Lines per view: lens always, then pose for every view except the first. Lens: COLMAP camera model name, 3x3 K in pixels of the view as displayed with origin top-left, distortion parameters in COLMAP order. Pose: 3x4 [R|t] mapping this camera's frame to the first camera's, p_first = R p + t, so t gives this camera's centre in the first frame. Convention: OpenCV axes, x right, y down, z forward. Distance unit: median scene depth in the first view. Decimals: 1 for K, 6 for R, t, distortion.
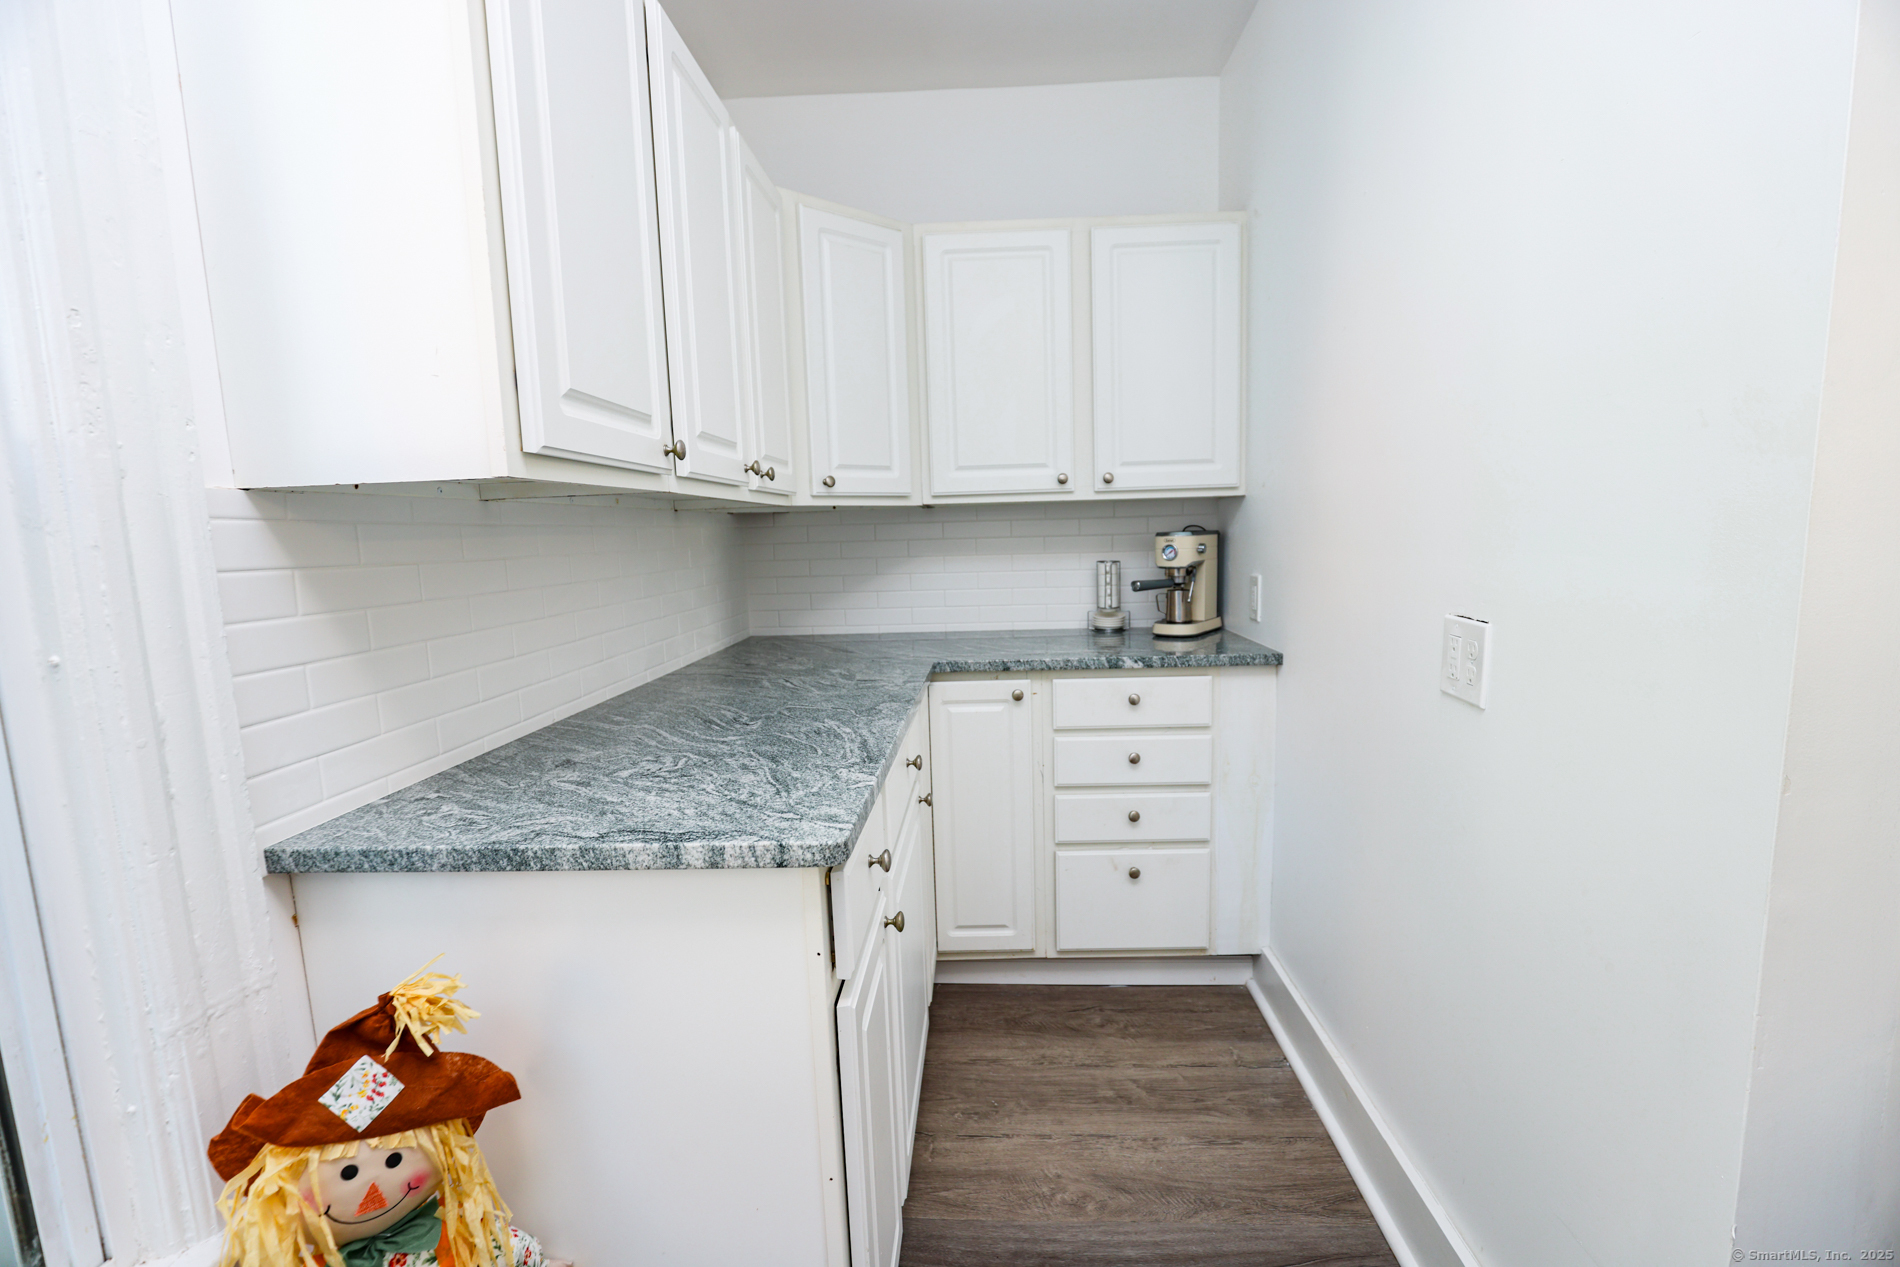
lens RADIAL K [[879.3, 0, 954.1], [0, 879.3, 641.9], [0, 0, 1]] dist [-0.027444, 0.004368]
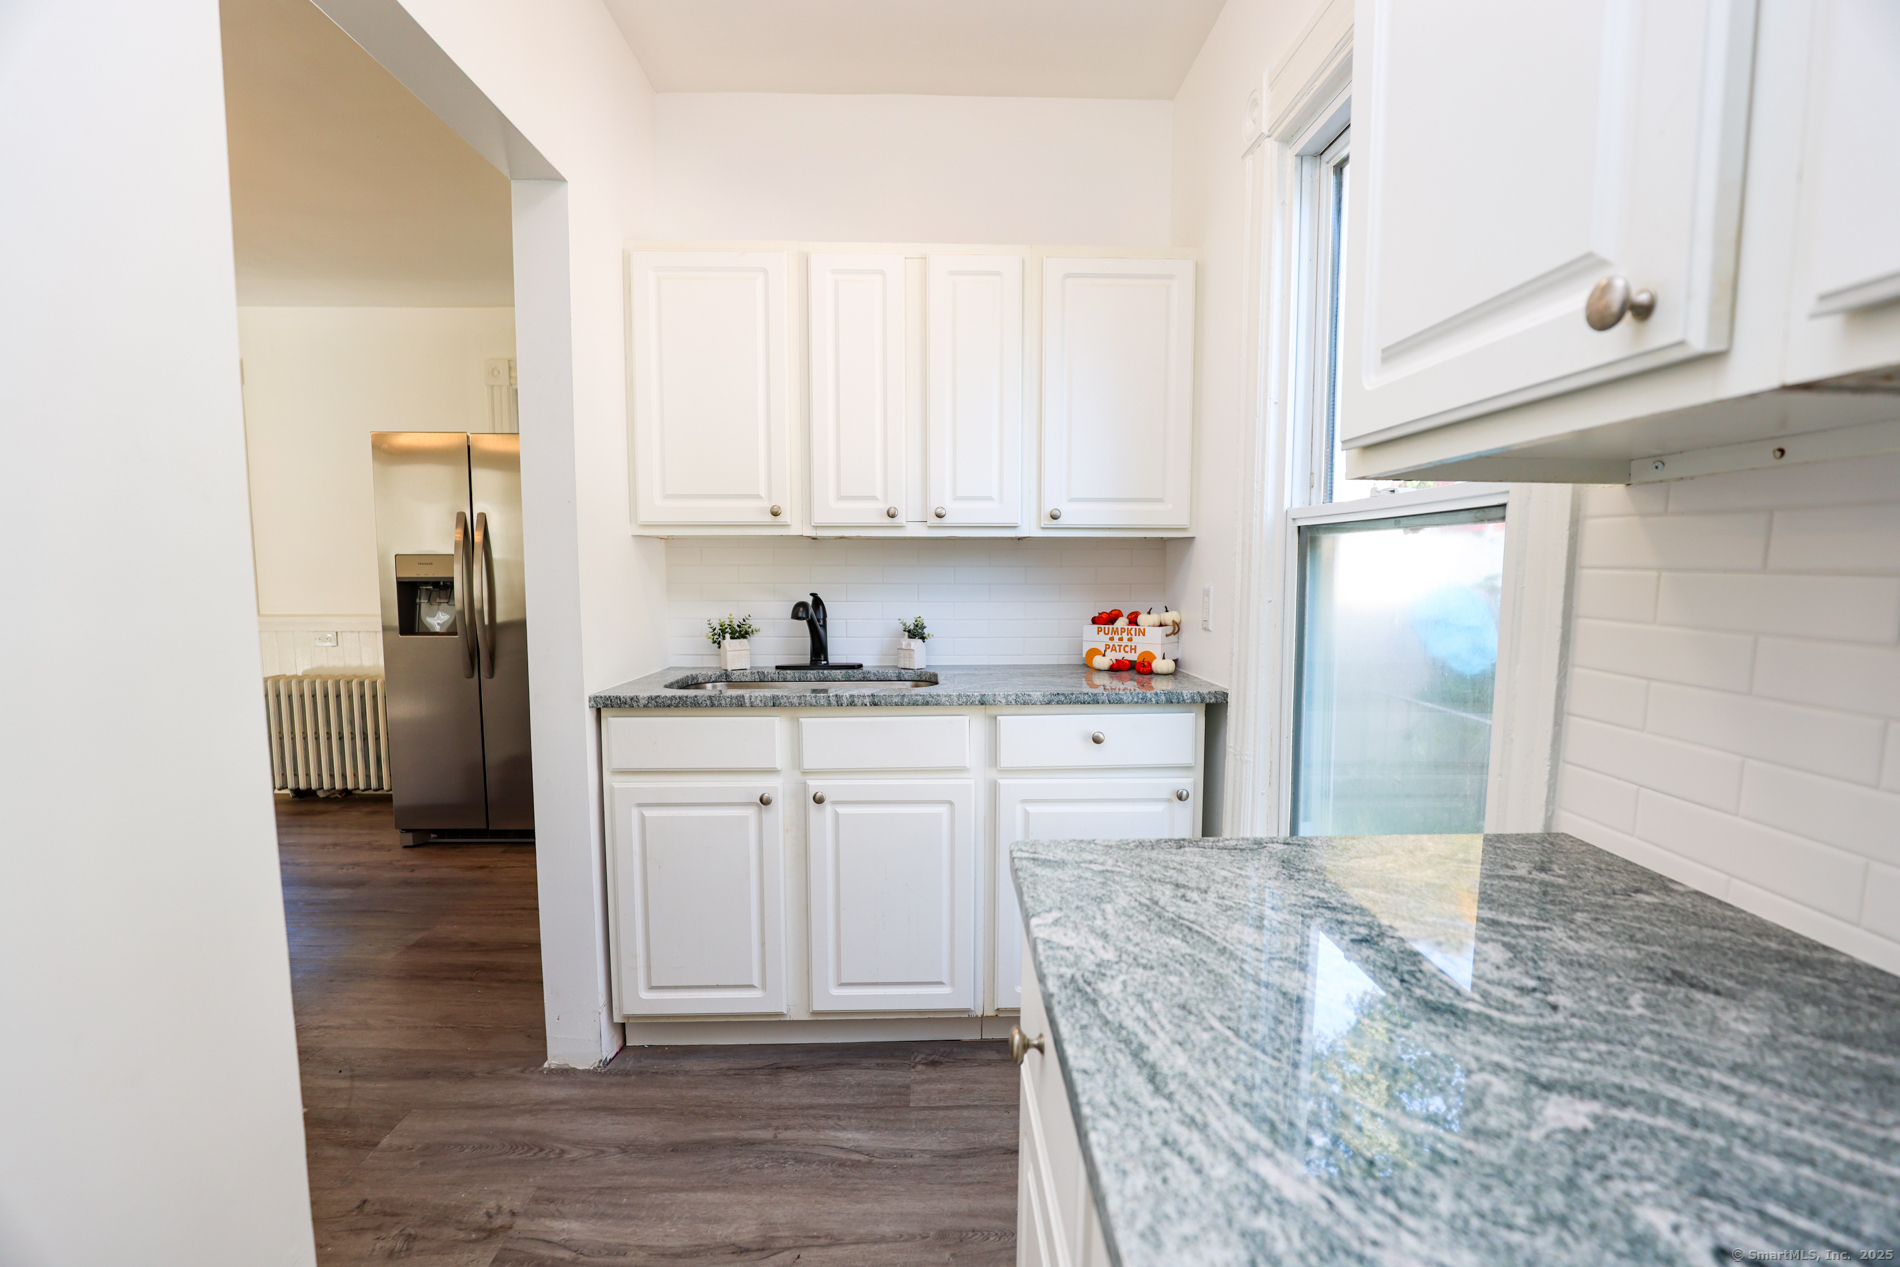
lens RADIAL K [[879.3, 0, 952.3], [0, 879.3, 643.4], [0, 0, 1]] dist [-0.027444, 0.004368]
pose [[-0.997134, 0.030727, -0.069134, 0.006003], [0.015338, 0.976937, 0.212975, -0.187037], [0.074083, 0.211305, -0.974609, 1.628000]]
